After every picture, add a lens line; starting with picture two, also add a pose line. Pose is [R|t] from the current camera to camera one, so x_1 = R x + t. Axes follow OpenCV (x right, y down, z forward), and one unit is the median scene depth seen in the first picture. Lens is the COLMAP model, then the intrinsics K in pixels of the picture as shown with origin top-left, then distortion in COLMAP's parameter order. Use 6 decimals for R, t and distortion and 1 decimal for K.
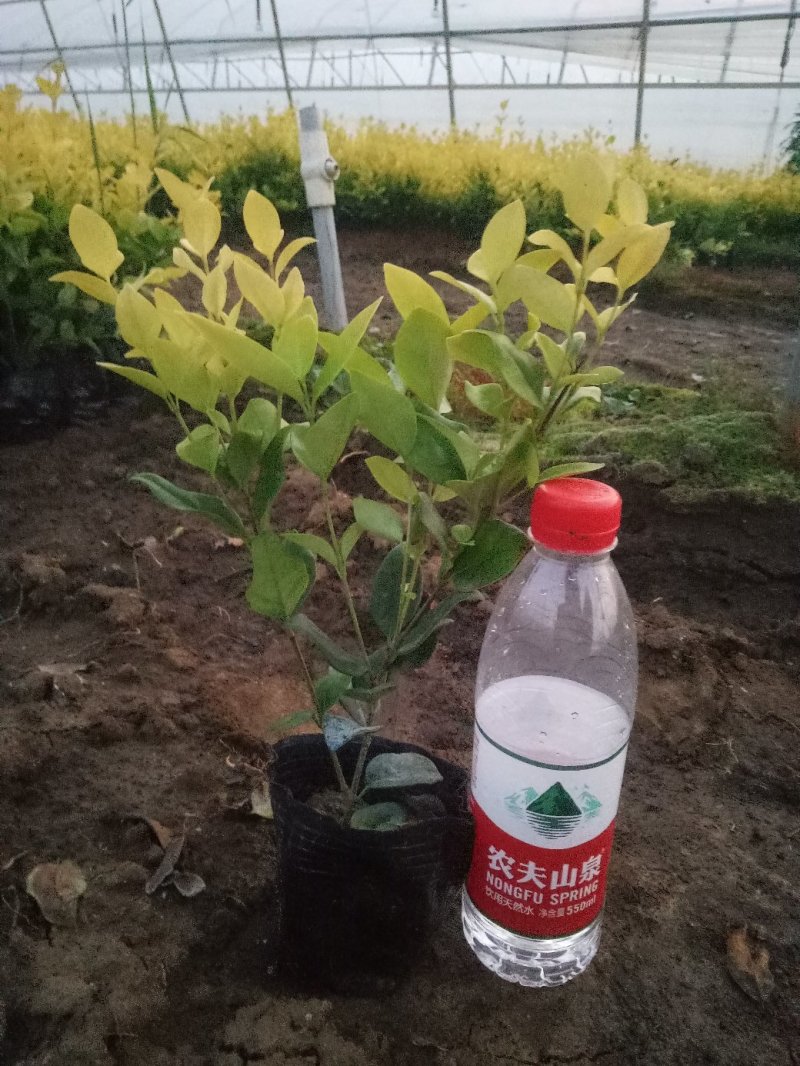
lens RADIAL K [[798.1, 0, 400.0], [0, 798.1, 533.0], [0, 0, 1]] dist [0.056372, -0.033298]
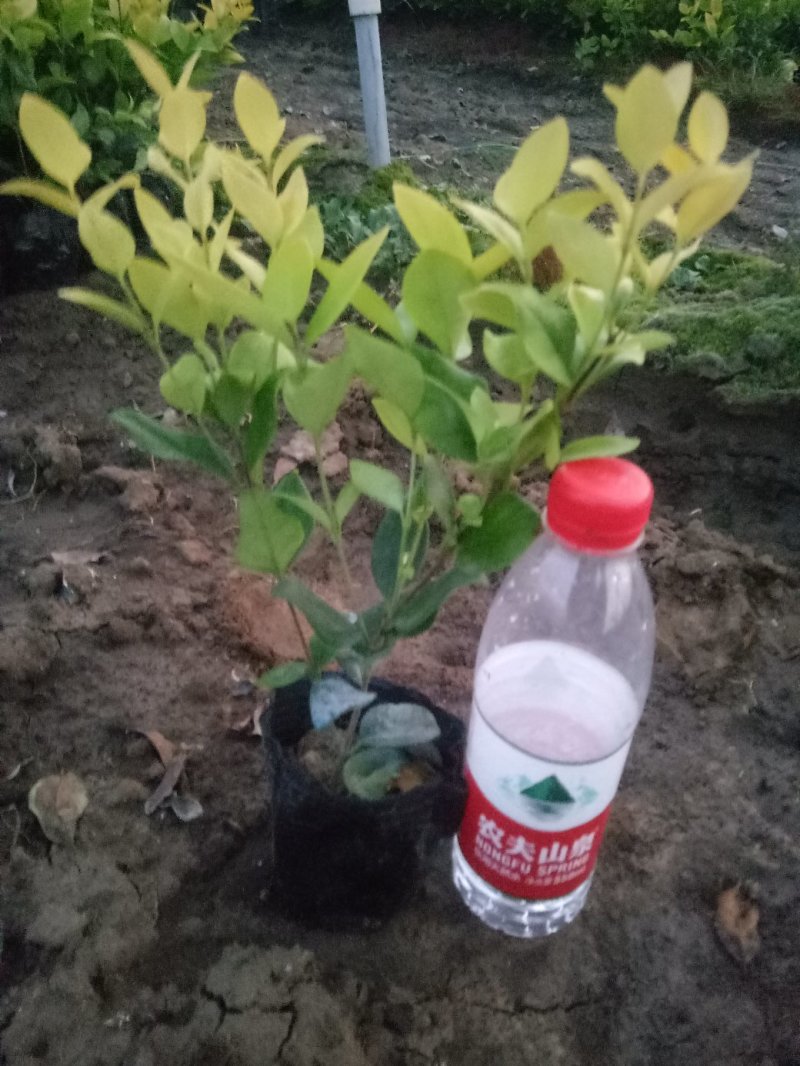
lens RADIAL K [[798.1, 0, 400.0], [0, 798.1, 533.0], [0, 0, 1]] dist [0.056372, -0.033298]
pose [[0.997424, 0.054201, -0.046987, 0.033062], [-0.043440, 0.977666, 0.205625, -0.114198], [0.057082, -0.203054, 0.977502, 0.087894]]
